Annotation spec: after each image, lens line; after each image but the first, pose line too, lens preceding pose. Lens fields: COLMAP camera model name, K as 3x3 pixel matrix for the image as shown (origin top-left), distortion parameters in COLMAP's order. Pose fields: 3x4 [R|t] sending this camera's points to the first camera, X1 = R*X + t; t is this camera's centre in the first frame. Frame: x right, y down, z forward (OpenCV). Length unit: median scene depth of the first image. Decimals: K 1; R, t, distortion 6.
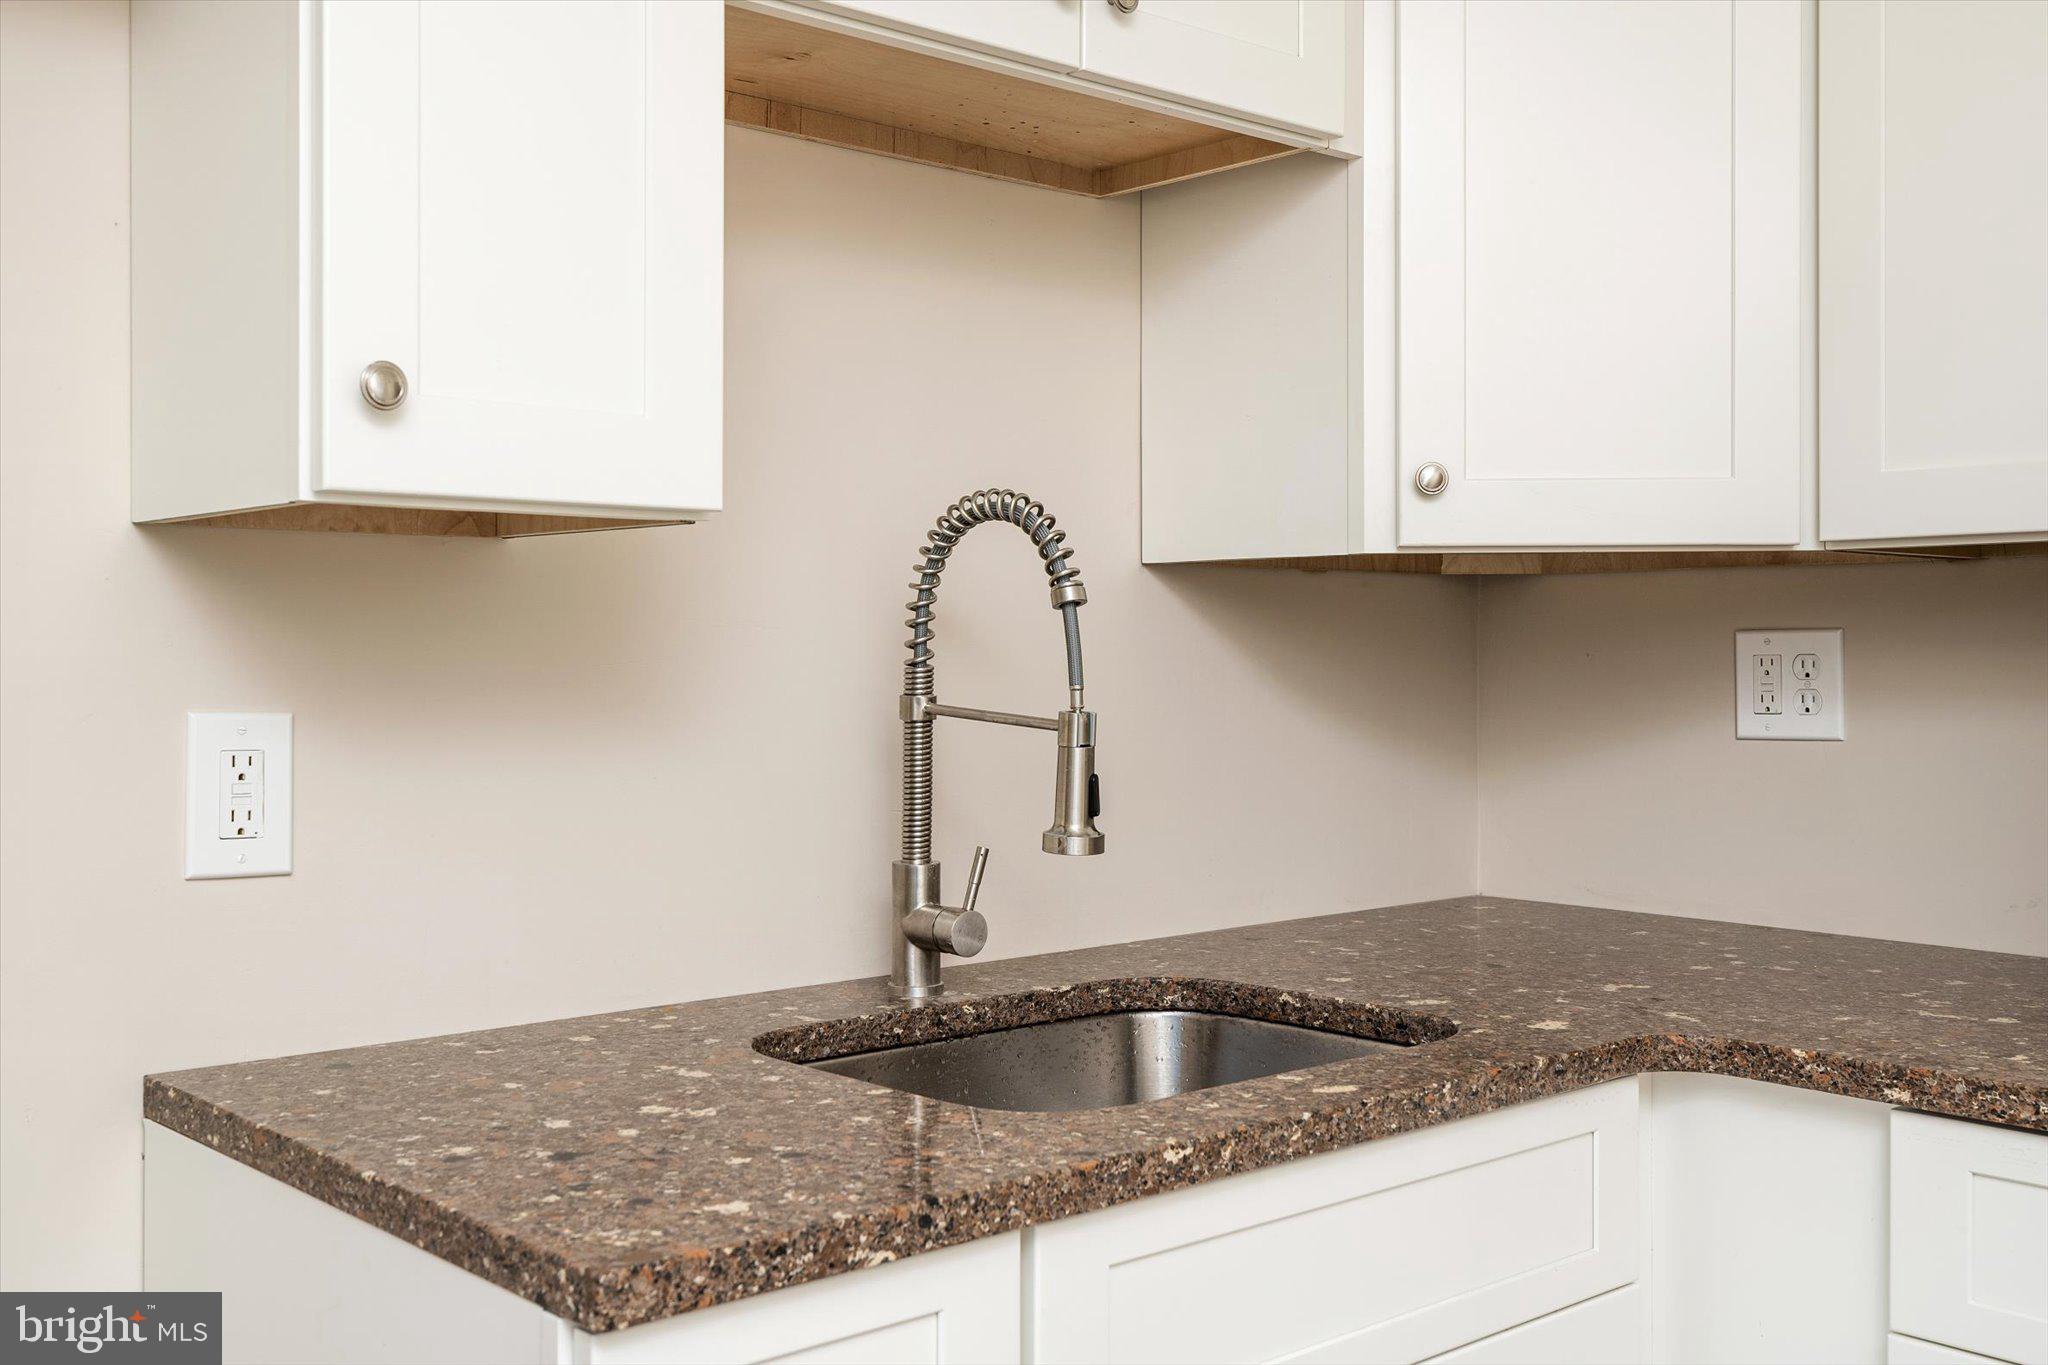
lens RADIAL K [[2019.0, 0, 1027.4], [0, 2019.0, 676.3], [0, 0, 1]] dist [-0.003571, 0.000000]
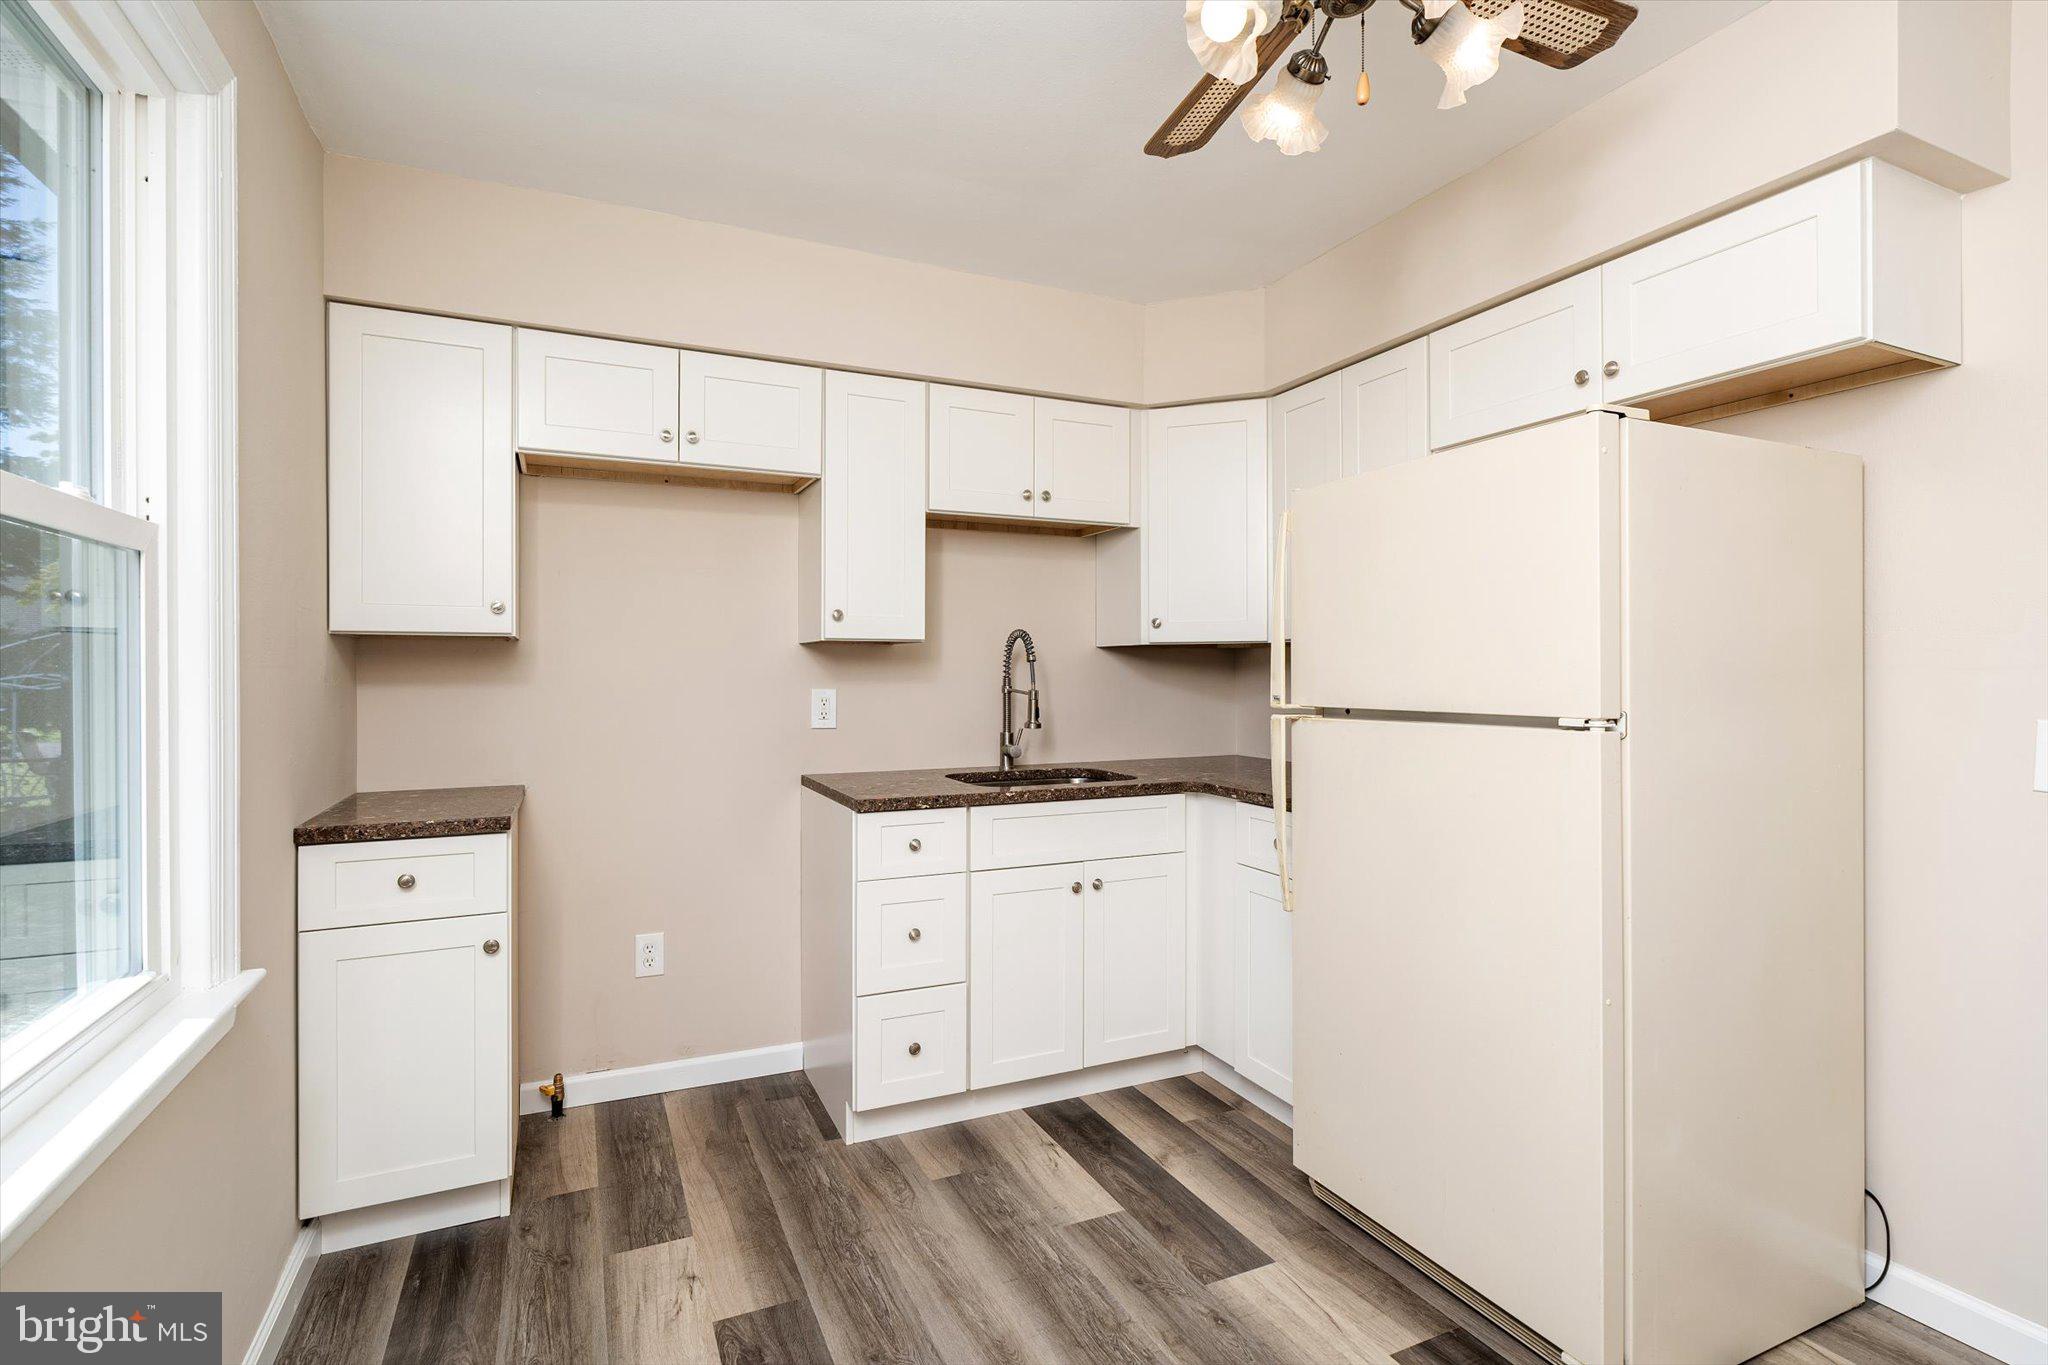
lens RADIAL K [[941.7, 0, 1023.6], [0, 941.7, 682.1], [0, 0, 1]] dist [-0.008760, 0.001651]
pose [[0.949605, -0.000858, -0.313447, 0.554344], [-0.000292, 0.999993, -0.003621, 0.009610], [0.313448, 0.003530, 0.949599, -0.650373]]
